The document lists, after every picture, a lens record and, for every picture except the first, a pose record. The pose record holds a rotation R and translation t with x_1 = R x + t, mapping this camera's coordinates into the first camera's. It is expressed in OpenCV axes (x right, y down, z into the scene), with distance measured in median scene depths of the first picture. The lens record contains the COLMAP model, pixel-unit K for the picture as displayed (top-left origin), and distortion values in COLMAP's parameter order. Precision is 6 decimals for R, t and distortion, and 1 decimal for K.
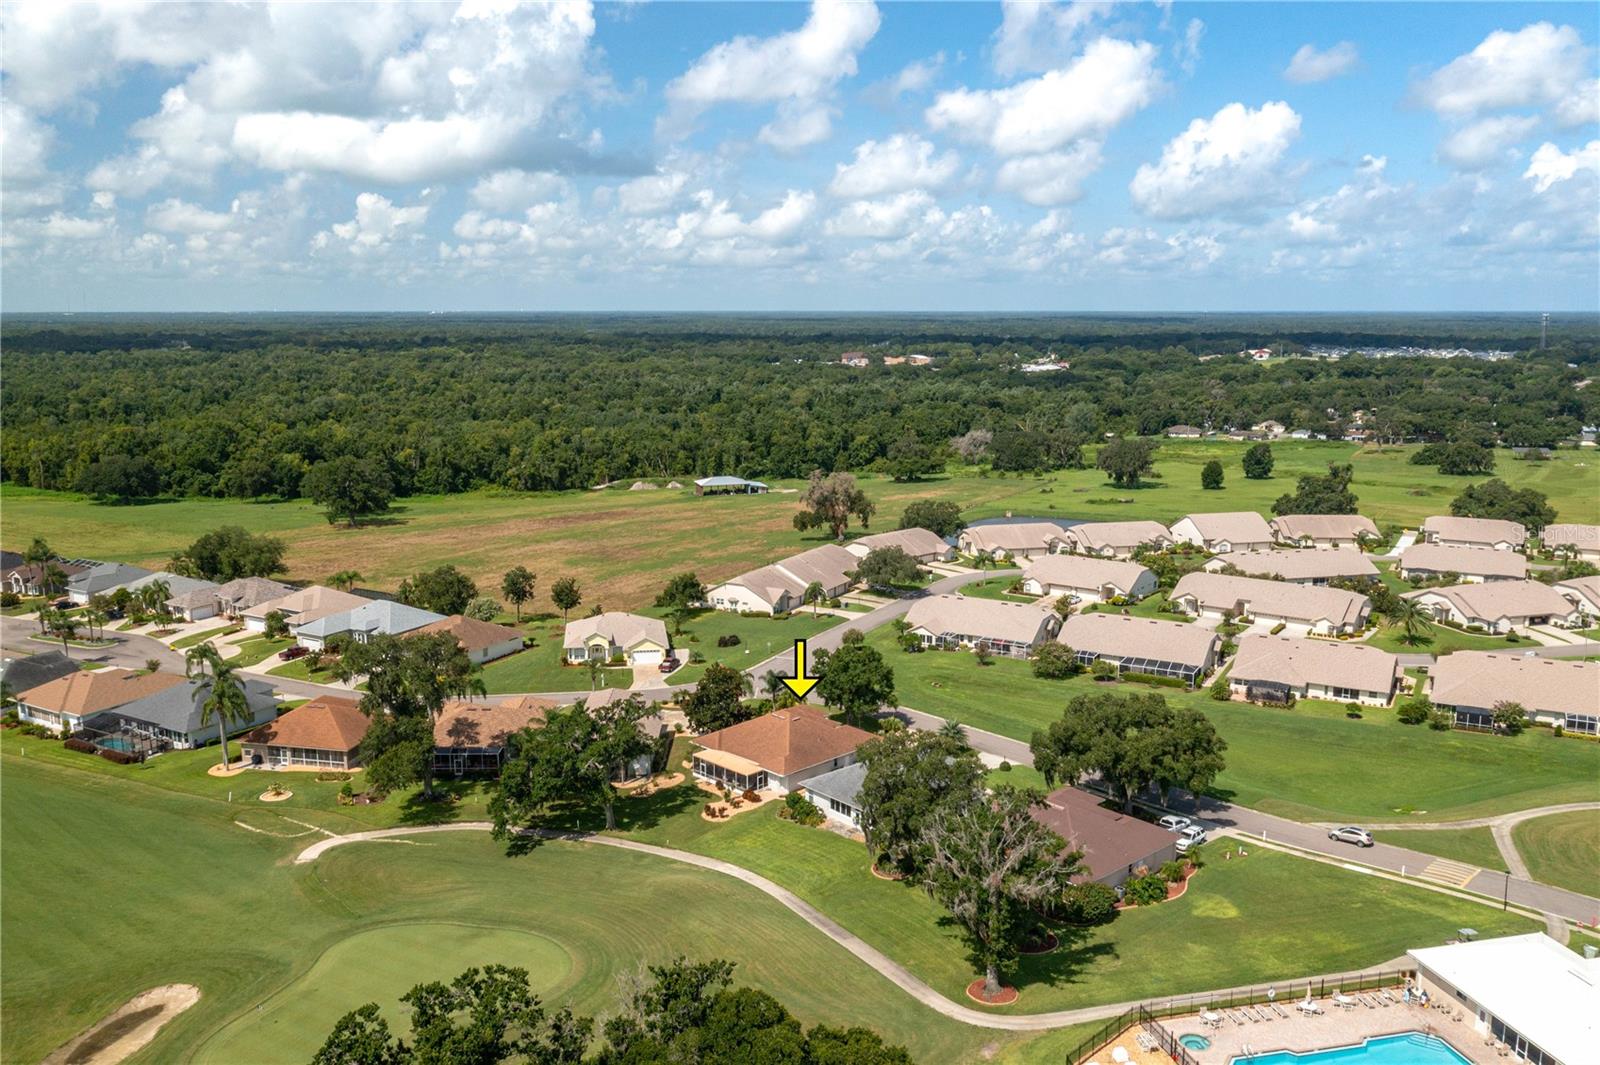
lens RADIAL K [[1263.2, 0, 796.0], [0, 1263.2, 559.4], [0, 0, 1]] dist [-0.012158, -0.006995]
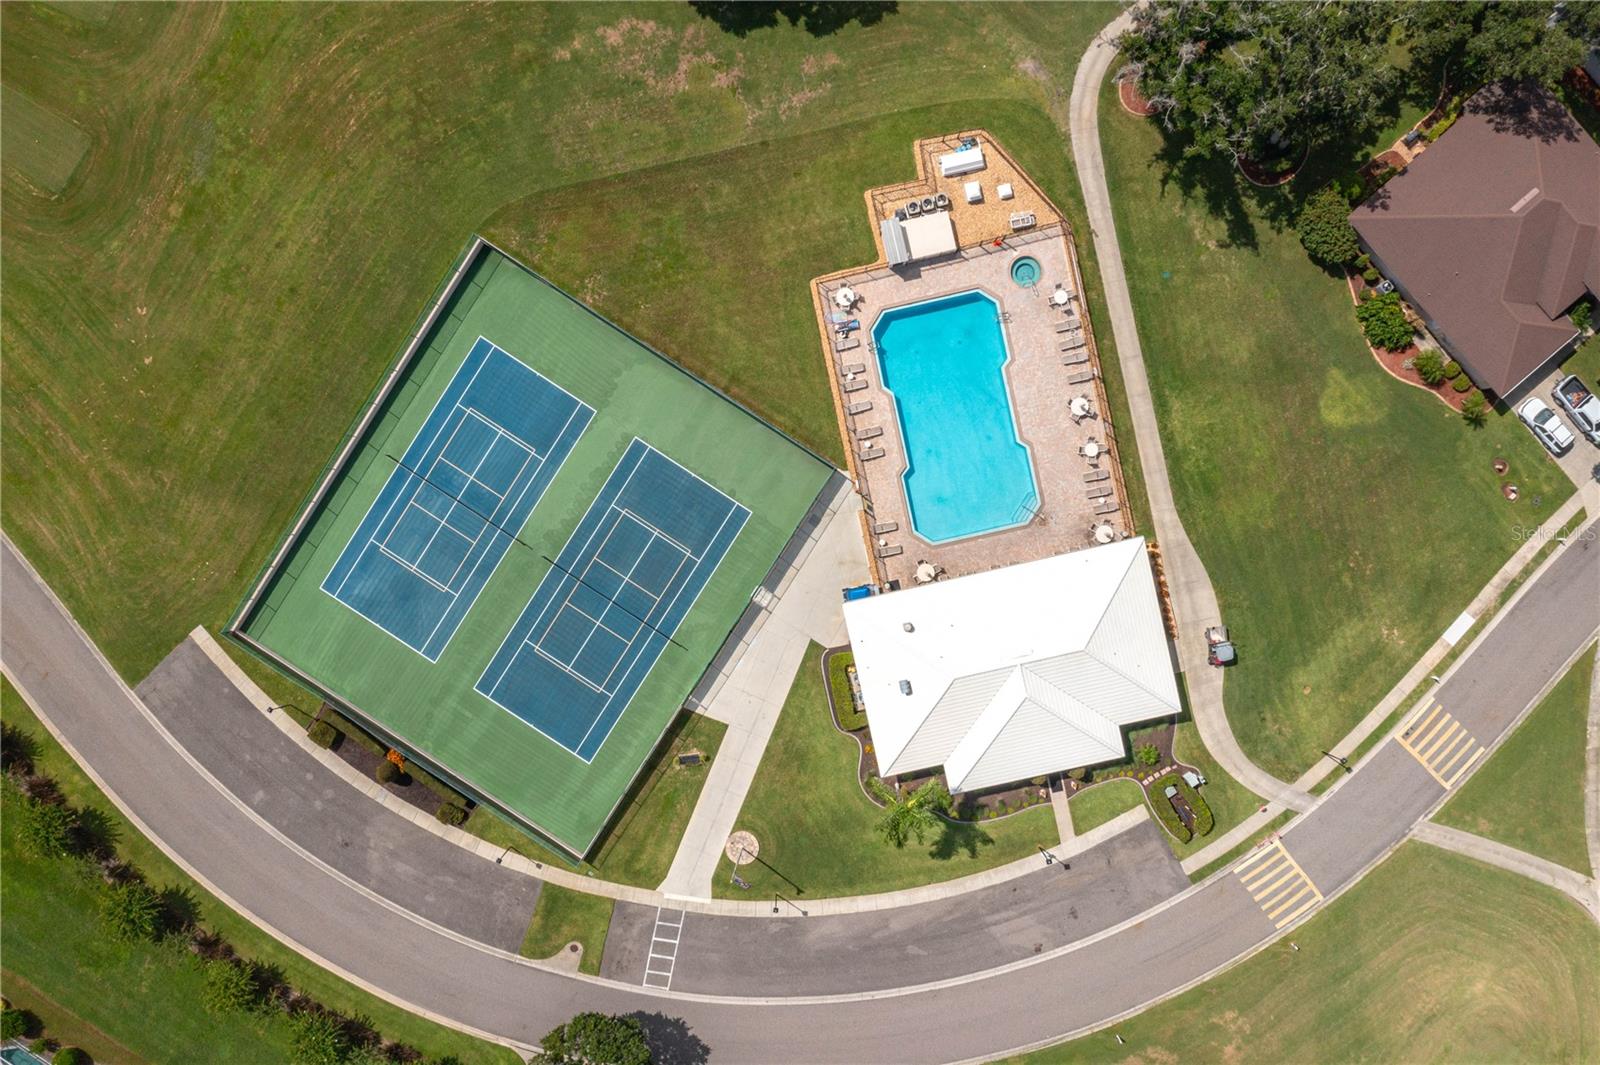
lens RADIAL K [[1264.2, 0, 800.0], [0, 1264.2, 532.5], [0, 0, 1]] dist [-0.013177, 0.000226]
pose [[0.000160, 0.999407, 0.034441, 0.253343], [-0.166100, -0.033936, 0.985525, -0.296849], [0.986109, -0.005878, 0.165996, 0.343322]]
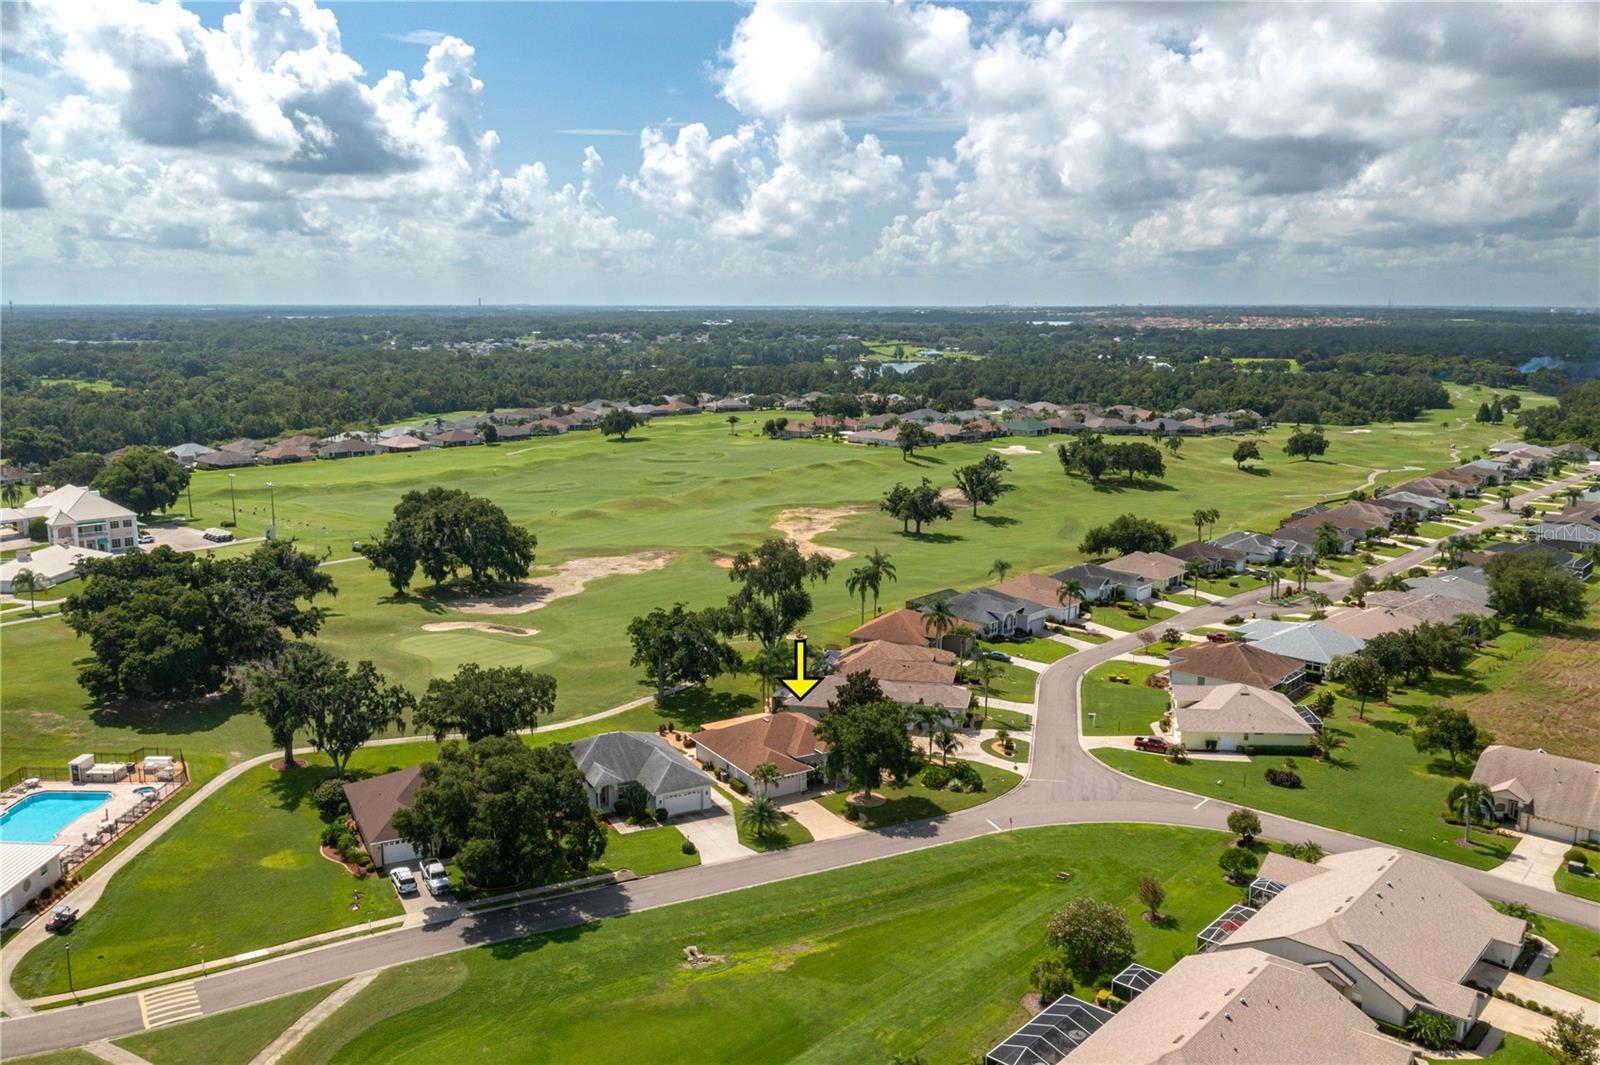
lens RADIAL K [[1236.4, 0, 800.0], [0, 1236.4, 532.5], [0, 0, 1]] dist [-0.016399, -0.008368]
pose [[-0.217250, 0.165632, -0.961961, 0.783965], [-0.165633, 0.964952, 0.203554, -0.191474], [0.961961, 0.203554, -0.182201, 1.011810]]
